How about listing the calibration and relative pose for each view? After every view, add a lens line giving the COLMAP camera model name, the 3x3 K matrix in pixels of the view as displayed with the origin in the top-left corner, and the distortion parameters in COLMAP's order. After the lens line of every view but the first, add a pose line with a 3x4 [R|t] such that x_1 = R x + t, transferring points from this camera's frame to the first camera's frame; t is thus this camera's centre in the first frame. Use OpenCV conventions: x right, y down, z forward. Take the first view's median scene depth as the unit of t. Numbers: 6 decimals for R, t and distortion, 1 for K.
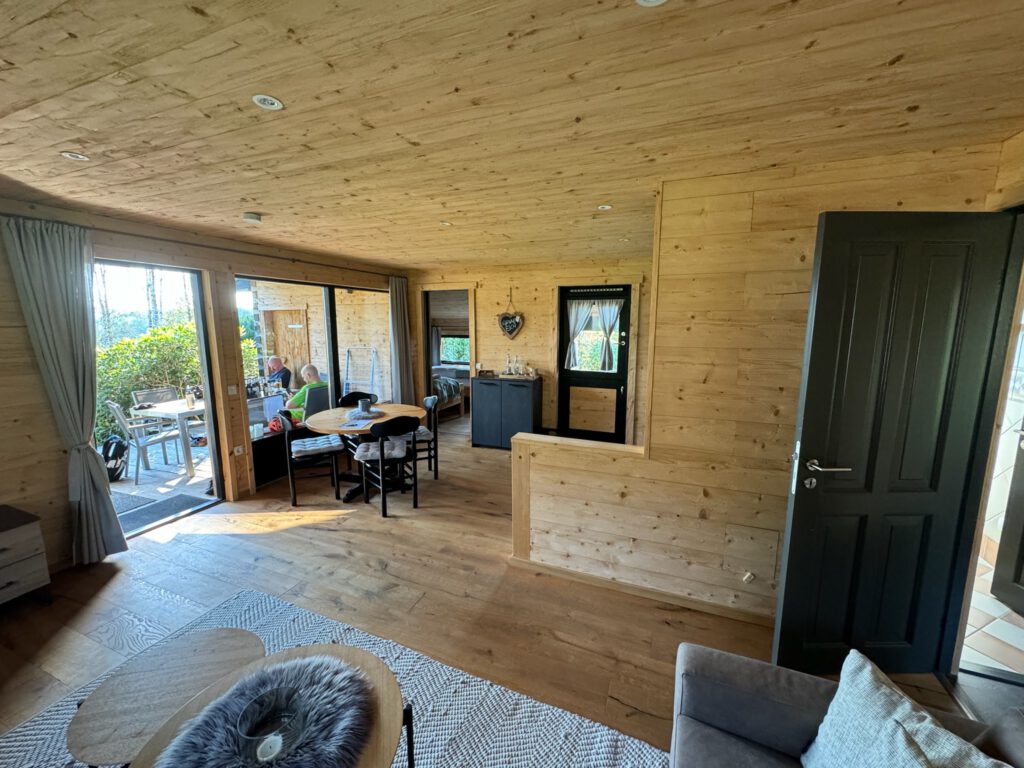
lens RADIAL K [[409.4, 0, 510.9], [0, 409.4, 383.1], [0, 0, 1]] dist [-0.001933, 0.000615]
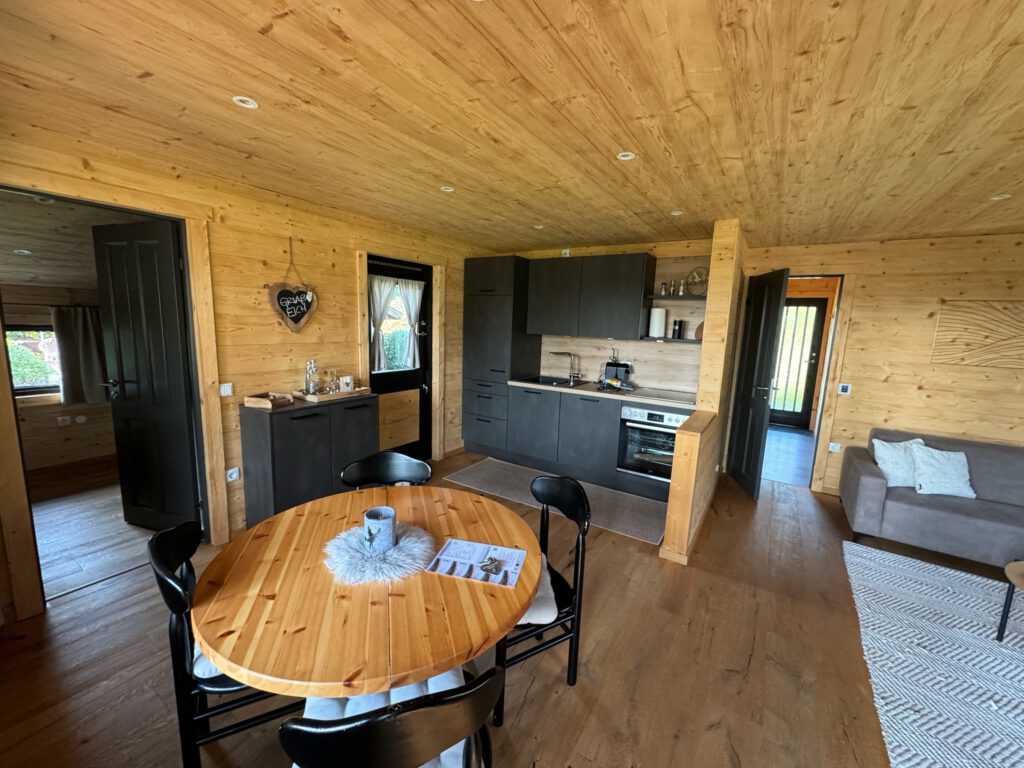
lens RADIAL K [[409.4, 0, 511.8], [0, 409.4, 384.0], [0, 0, 1]] dist [-0.001933, 0.000615]
pose [[0.201528, -0.142787, 0.969019, -0.516512], [0.107545, 0.986562, 0.123006, -0.076849], [-0.973561, 0.079424, 0.214176, 0.624747]]
